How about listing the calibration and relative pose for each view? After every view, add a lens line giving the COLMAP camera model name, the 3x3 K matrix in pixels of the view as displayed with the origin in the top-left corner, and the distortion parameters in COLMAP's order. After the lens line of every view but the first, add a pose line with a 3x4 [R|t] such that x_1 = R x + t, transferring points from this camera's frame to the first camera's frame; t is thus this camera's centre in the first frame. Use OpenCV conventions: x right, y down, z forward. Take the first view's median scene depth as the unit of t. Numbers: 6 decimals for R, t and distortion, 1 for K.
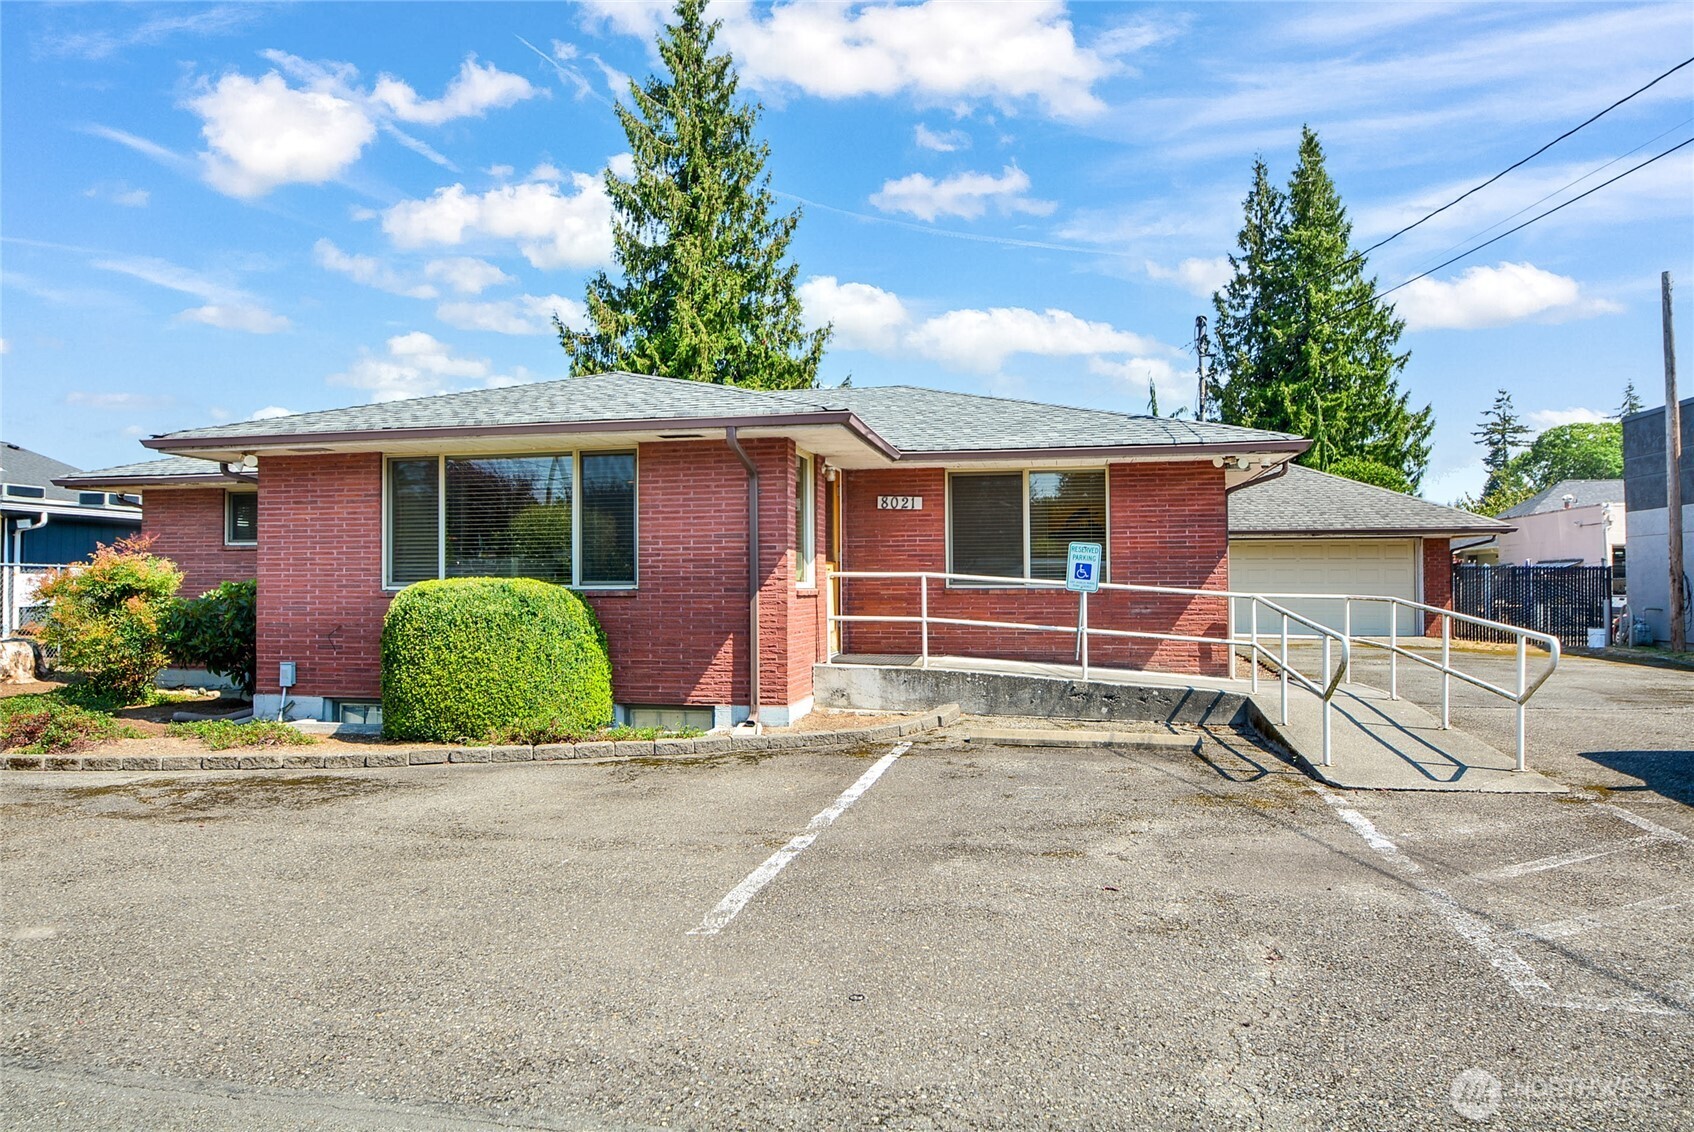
lens RADIAL K [[1057.3, 0, 848.6], [0, 1057.3, 561.2], [0, 0, 1]] dist [0.004170, 0.001930]
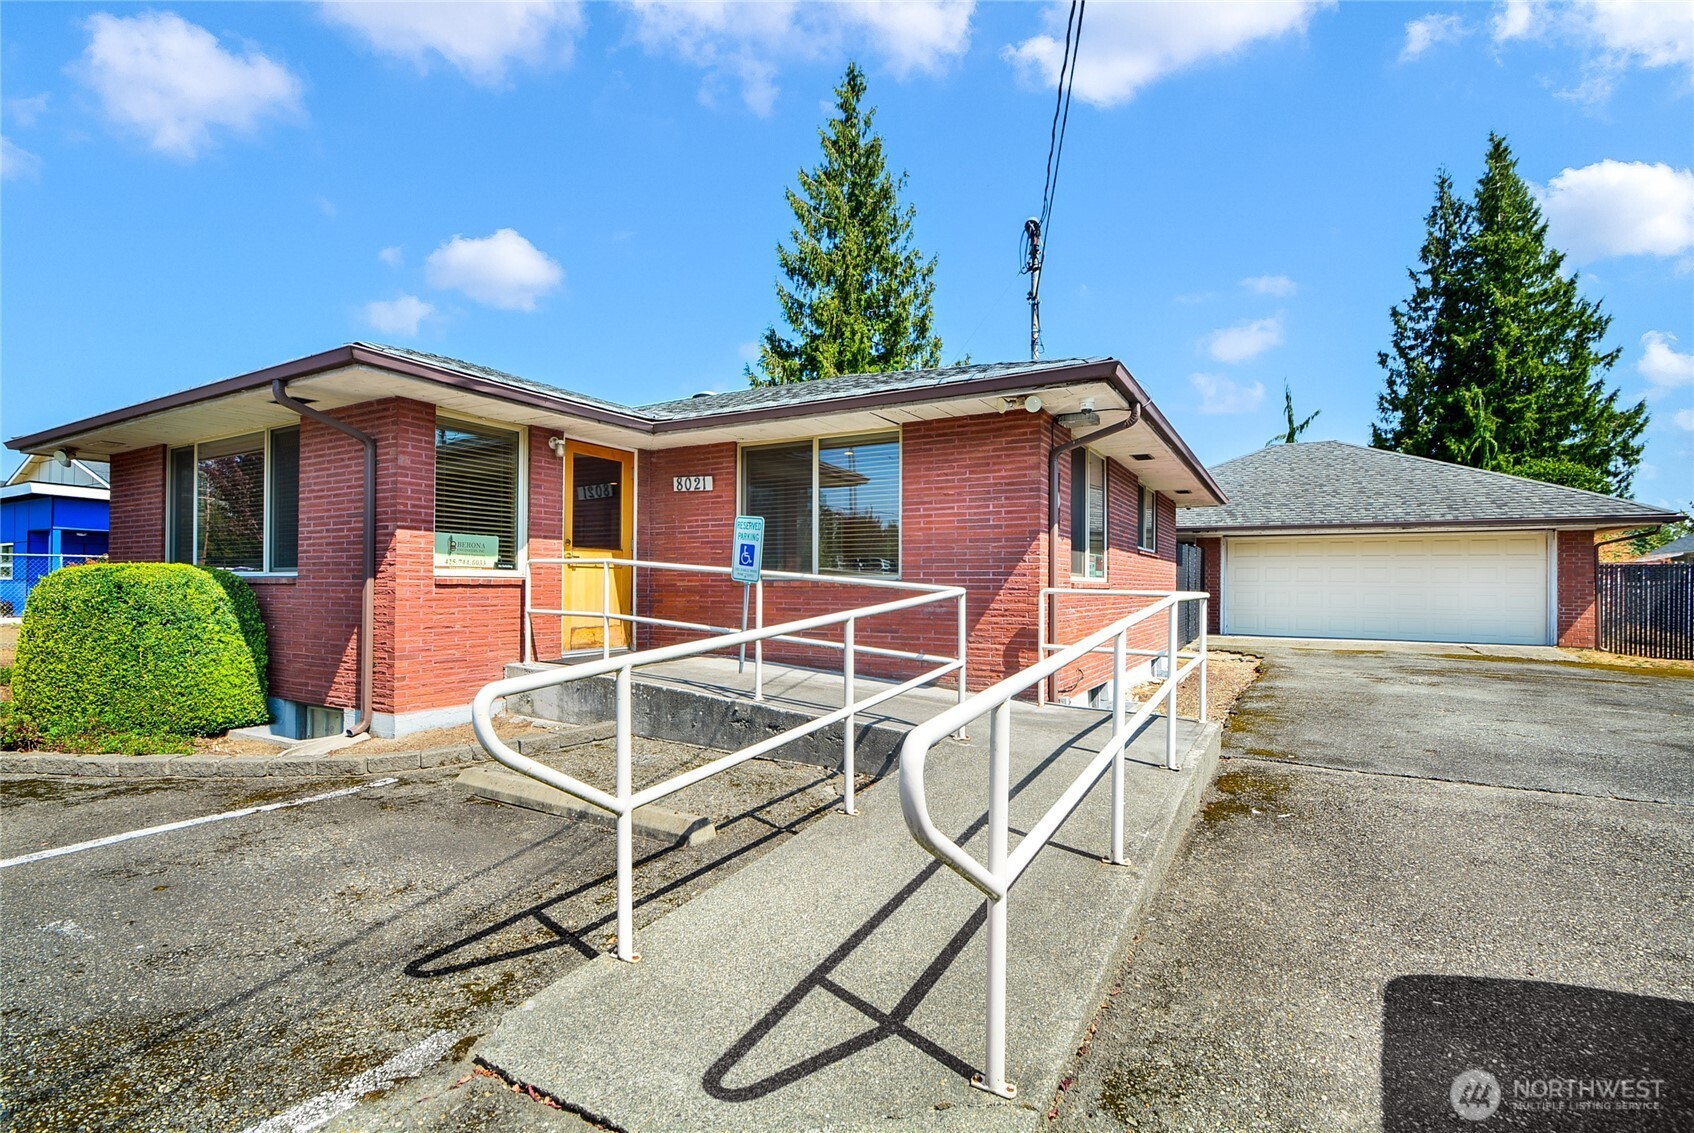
lens RADIAL K [[787.1, 0, 843.1], [0, 787.1, 579.7], [0, 0, 1]] dist [-0.008484, -0.003745]
pose [[0.946751, 0.005395, -0.321922, 0.088339], [-0.000212, 0.999870, 0.016134, 0.003459], [0.321967, -0.015207, 0.946629, 0.095467]]
